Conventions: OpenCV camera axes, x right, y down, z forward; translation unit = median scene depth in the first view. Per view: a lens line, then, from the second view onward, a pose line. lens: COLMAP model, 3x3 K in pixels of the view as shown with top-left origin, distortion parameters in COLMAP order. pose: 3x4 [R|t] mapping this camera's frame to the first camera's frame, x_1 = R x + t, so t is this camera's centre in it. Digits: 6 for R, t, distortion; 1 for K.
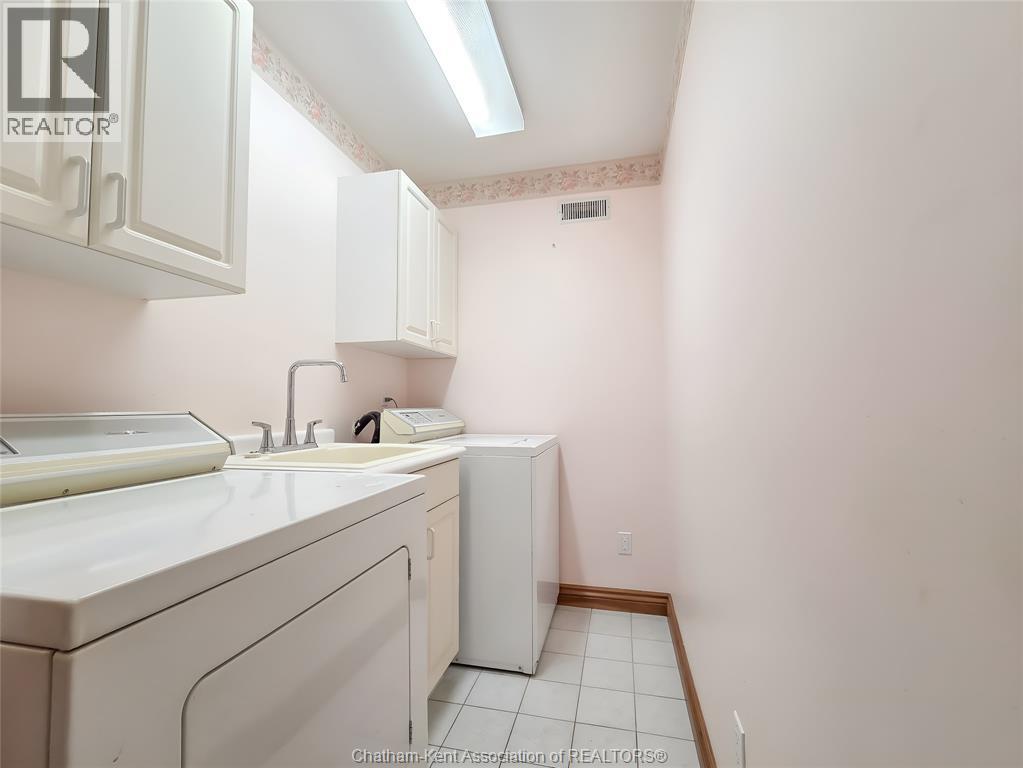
lens RADIAL K [[429.6, 0, 511.5], [0, 429.6, 384.0], [0, 0, 1]] dist [0.001863, 0.000000]
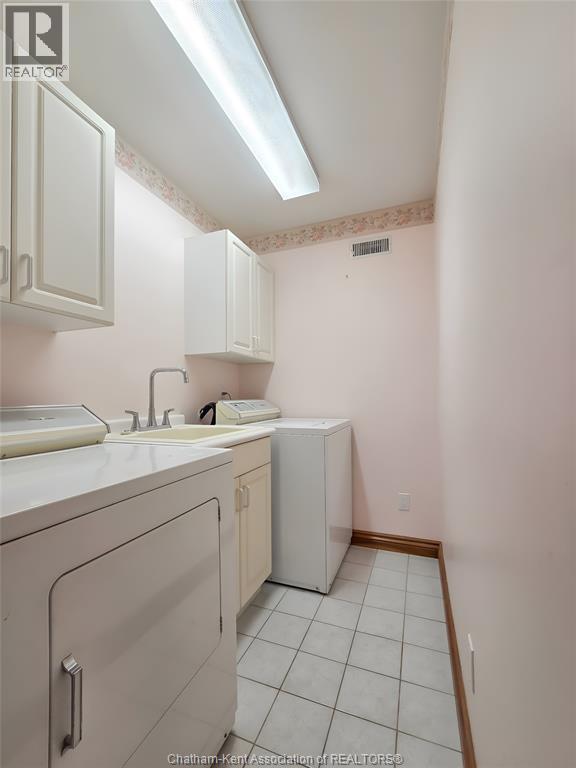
lens RADIAL K [[322.5, 0, 295.3], [0, 322.5, 385.3], [0, 0, 1]] dist [0.001863, 0.000000]
pose [[0.990096, -0.006288, -0.140252, 0.099432], [0.009713, 0.999671, 0.023752, -0.014797], [0.140056, -0.024879, 0.989831, -0.017196]]
